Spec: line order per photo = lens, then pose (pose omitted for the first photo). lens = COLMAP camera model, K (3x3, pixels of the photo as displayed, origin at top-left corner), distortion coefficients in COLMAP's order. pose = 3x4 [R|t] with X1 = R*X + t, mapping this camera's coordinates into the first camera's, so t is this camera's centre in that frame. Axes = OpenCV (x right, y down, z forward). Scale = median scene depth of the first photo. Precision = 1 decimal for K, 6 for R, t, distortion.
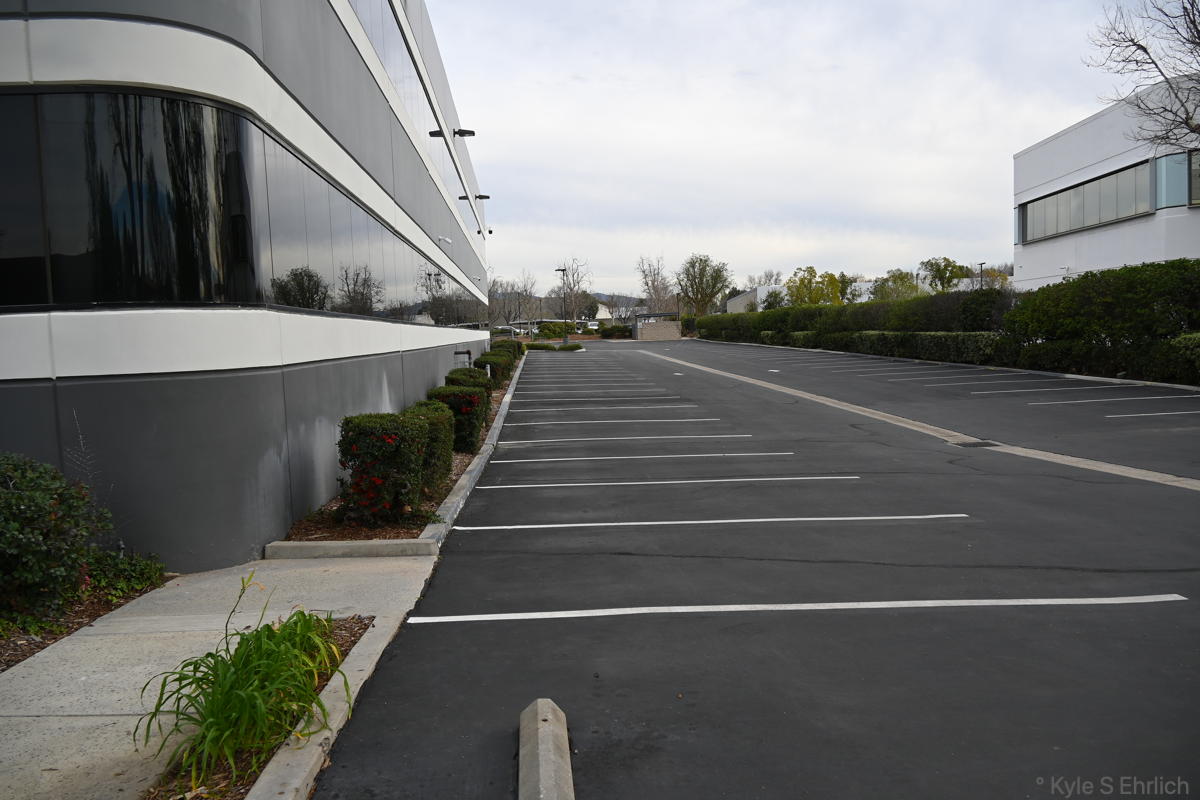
lens RADIAL K [[901.7, 0, 600.9], [0, 901.7, 400.6], [0, 0, 1]] dist [0.015440, -0.021189]
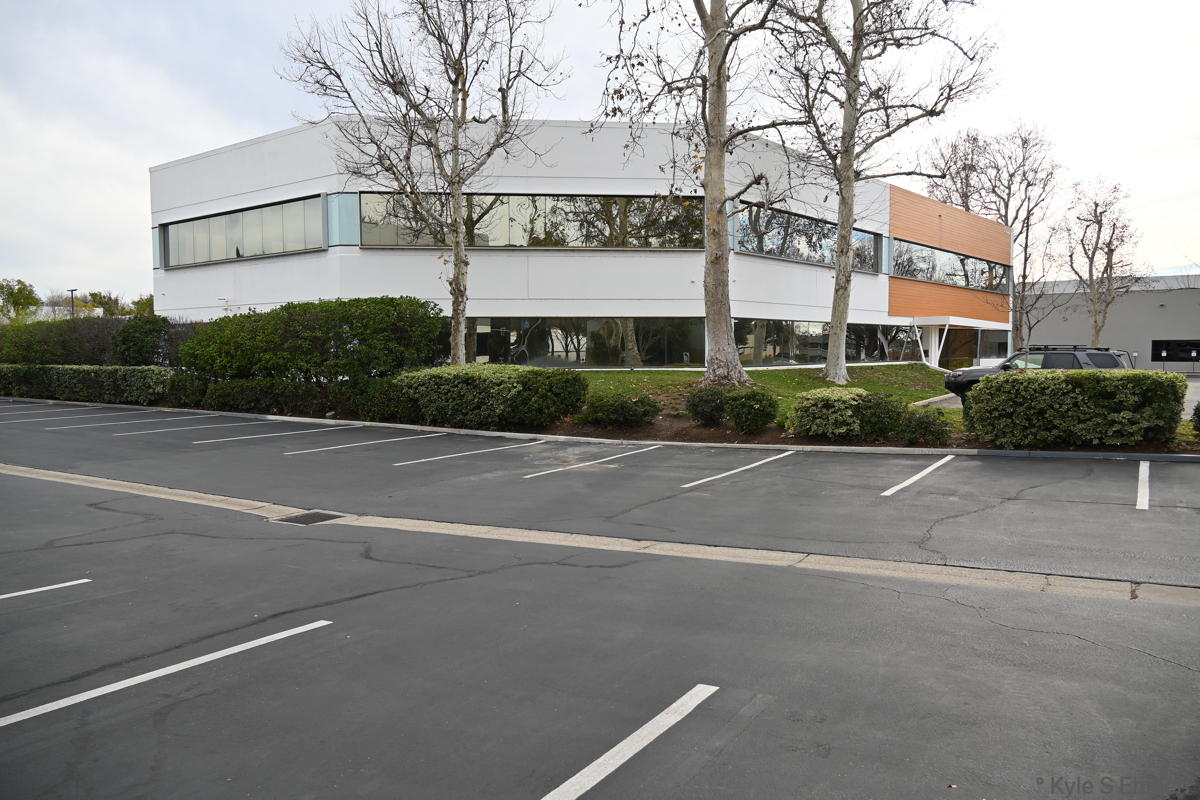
lens RADIAL K [[901.7, 0, 600.9], [0, 901.7, 400.6], [0, 0, 1]] dist [0.015440, -0.021189]
pose [[0.573307, -0.010599, 0.819272, -0.028154], [0.044603, 0.998837, -0.018289, -0.013148], [-0.818126, 0.047027, 0.573113, 0.225898]]
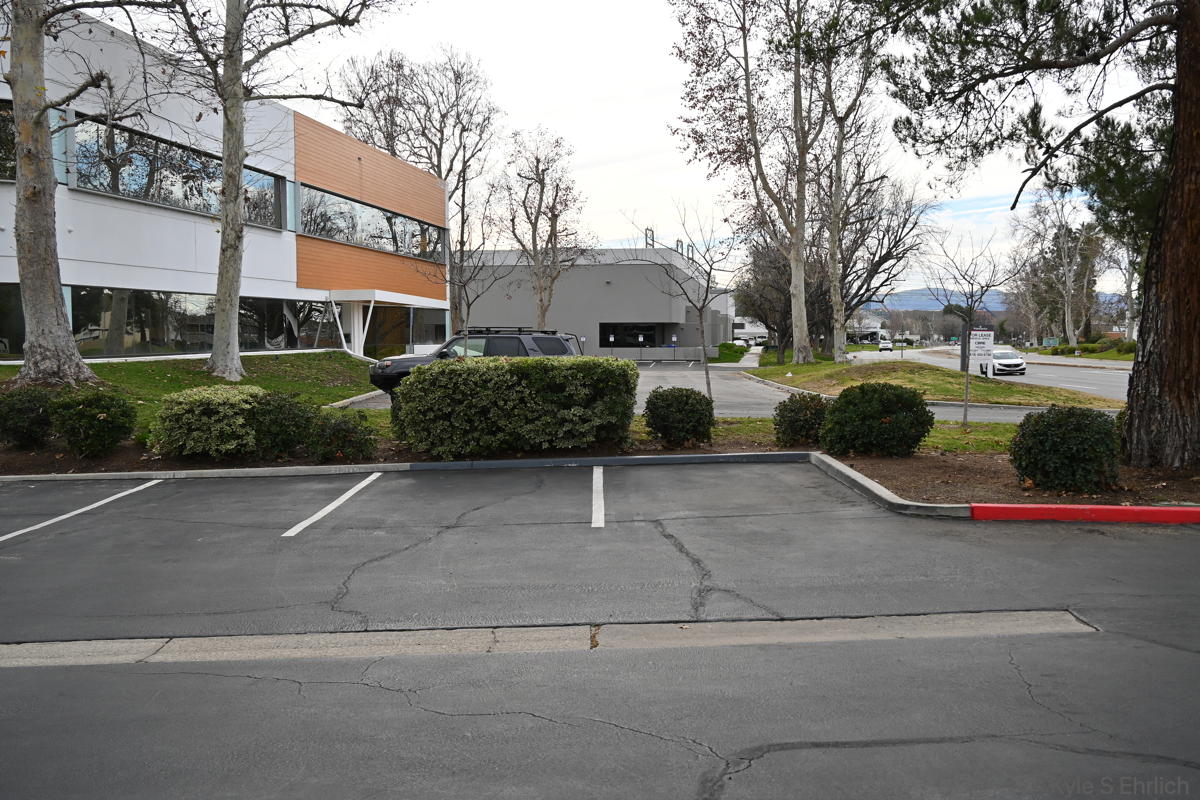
lens RADIAL K [[1218.2, 0, 602.0], [0, 1218.2, 401.2], [0, 0, 1]] dist [-0.021633, 0.004166]
pose [[0.061938, -0.019296, 0.997893, -0.001003], [0.076425, 0.996969, 0.014534, -0.013164], [-0.995150, 0.075364, 0.063225, 0.228843]]
